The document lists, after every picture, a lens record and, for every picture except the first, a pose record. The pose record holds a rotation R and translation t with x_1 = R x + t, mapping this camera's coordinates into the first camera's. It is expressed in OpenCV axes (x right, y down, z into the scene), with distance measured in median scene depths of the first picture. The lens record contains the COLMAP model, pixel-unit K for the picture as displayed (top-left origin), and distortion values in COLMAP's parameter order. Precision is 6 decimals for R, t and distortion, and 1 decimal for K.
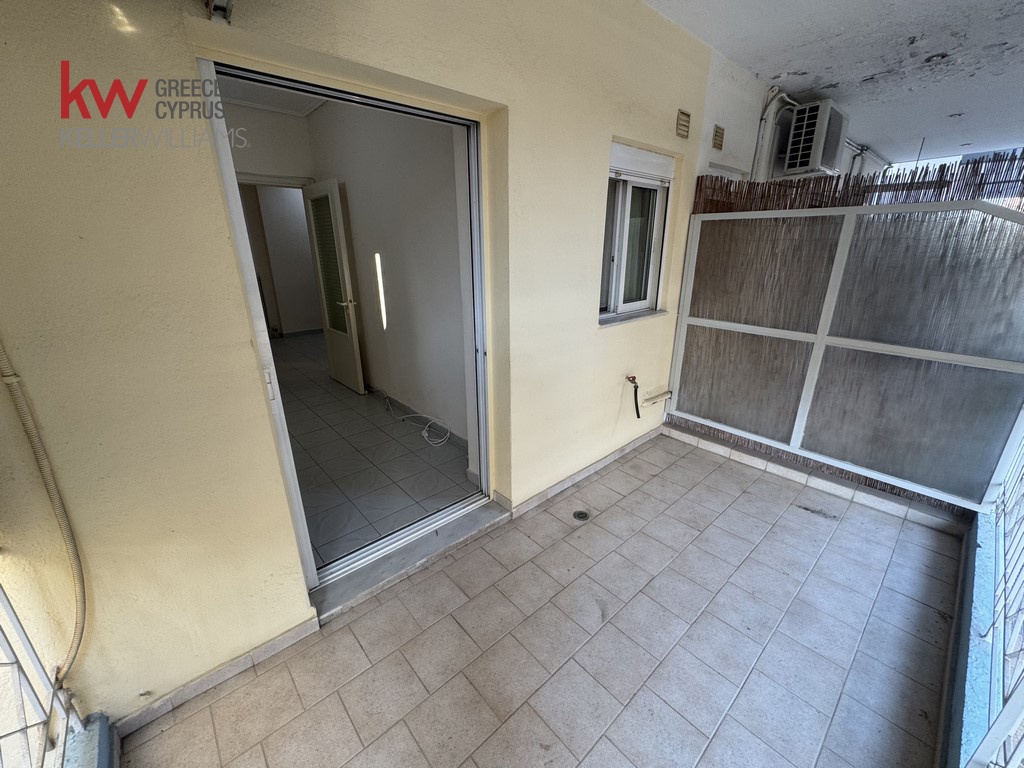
lens RADIAL K [[408.2, 0, 510.9], [0, 408.2, 382.5], [0, 0, 1]] dist [-0.002124, 0.000469]
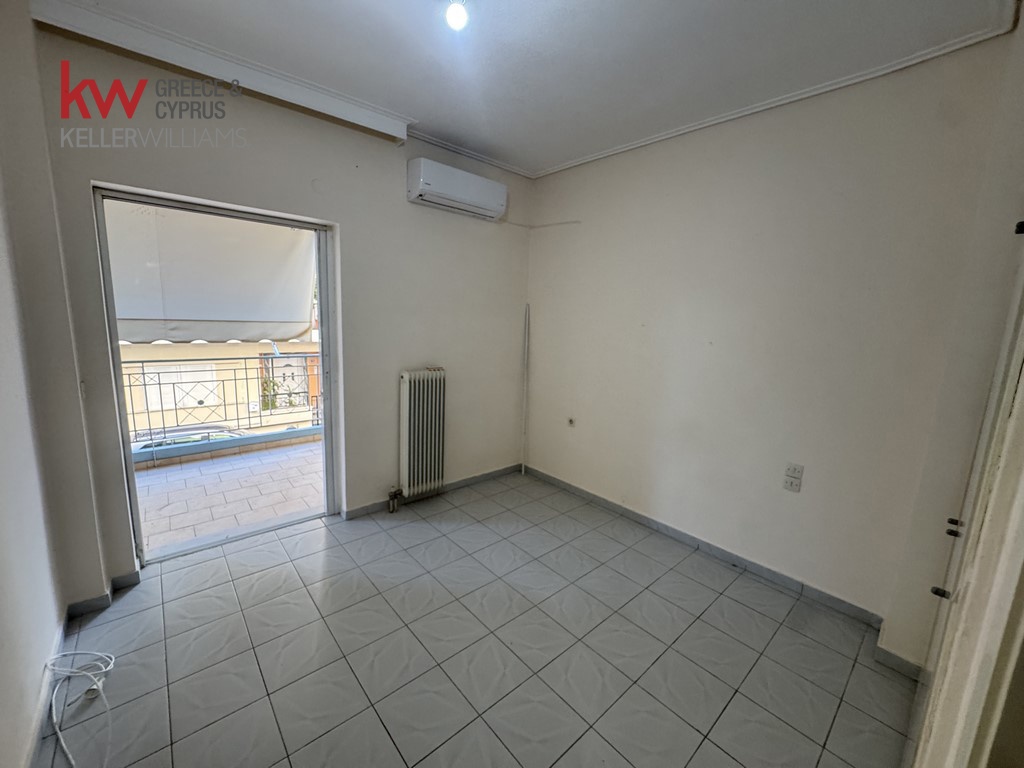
lens RADIAL K [[408.2, 0, 510.9], [0, 408.2, 382.5], [0, 0, 1]] dist [-0.002124, 0.000469]
pose [[-0.999325, -0.036228, 0.006014, -1.119021], [-0.029110, 0.881282, 0.471694, -0.695814], [-0.022389, 0.471200, -0.881742, 2.021464]]
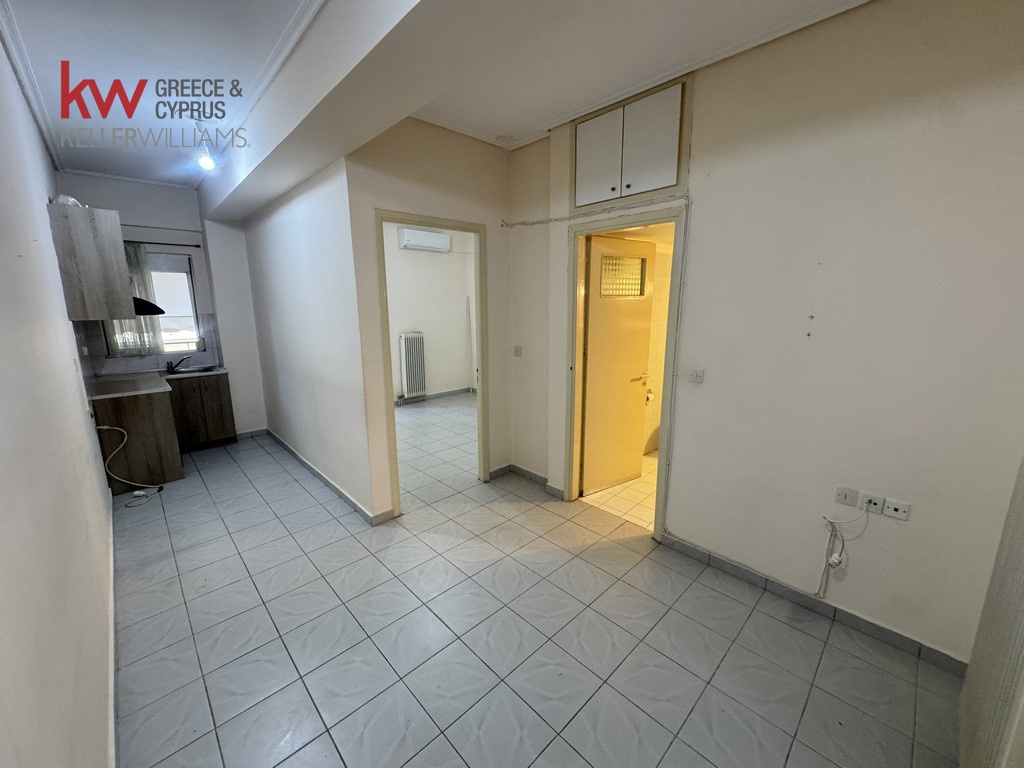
lens RADIAL K [[408.2, 0, 510.9], [0, 408.2, 382.5], [0, 0, 1]] dist [-0.002124, 0.000469]
pose [[-0.999540, 0.016224, -0.025607, -1.418690], [0.001266, 0.866342, 0.499450, -1.173333], [0.030287, 0.499188, -0.865964, 3.415793]]
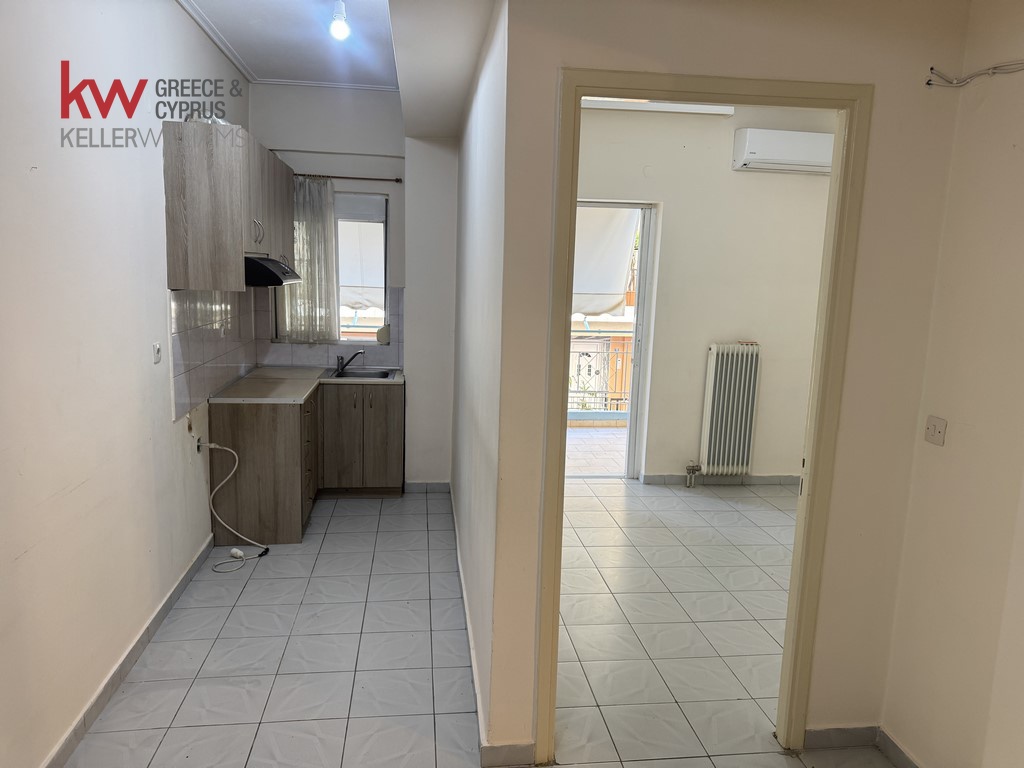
lens RADIAL K [[720.3, 0, 503.1], [0, 720.3, 387.5], [0, 0, 1]] dist [0.076984, -0.094366]
pose [[-0.816579, -0.111885, 0.566287, -1.573238], [0.161639, 0.897466, 0.410400, -1.045194], [-0.554140, 0.426658, -0.714767, 2.992381]]
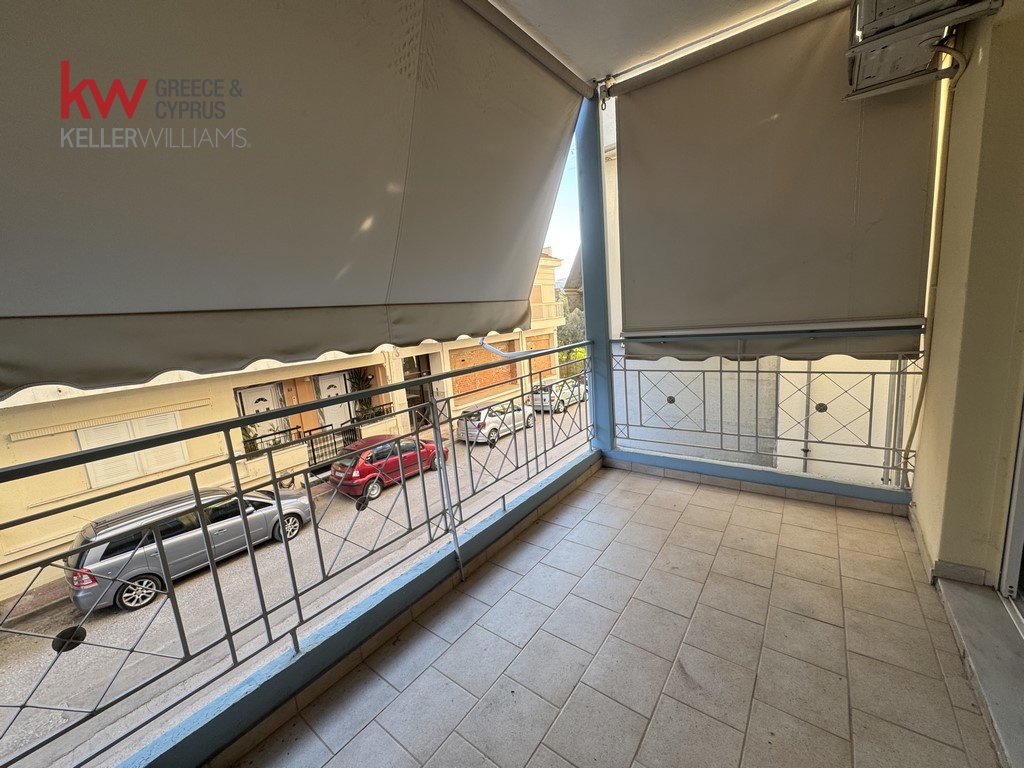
lens RADIAL K [[408.2, 0, 510.9], [0, 408.2, 382.5], [0, 0, 1]] dist [-0.002124, 0.000469]
pose [[-0.976446, 0.117652, -0.180865, 0.563276], [0.019769, 0.883512, 0.467991, -0.274095], [0.214856, 0.453392, -0.865027, 1.211833]]
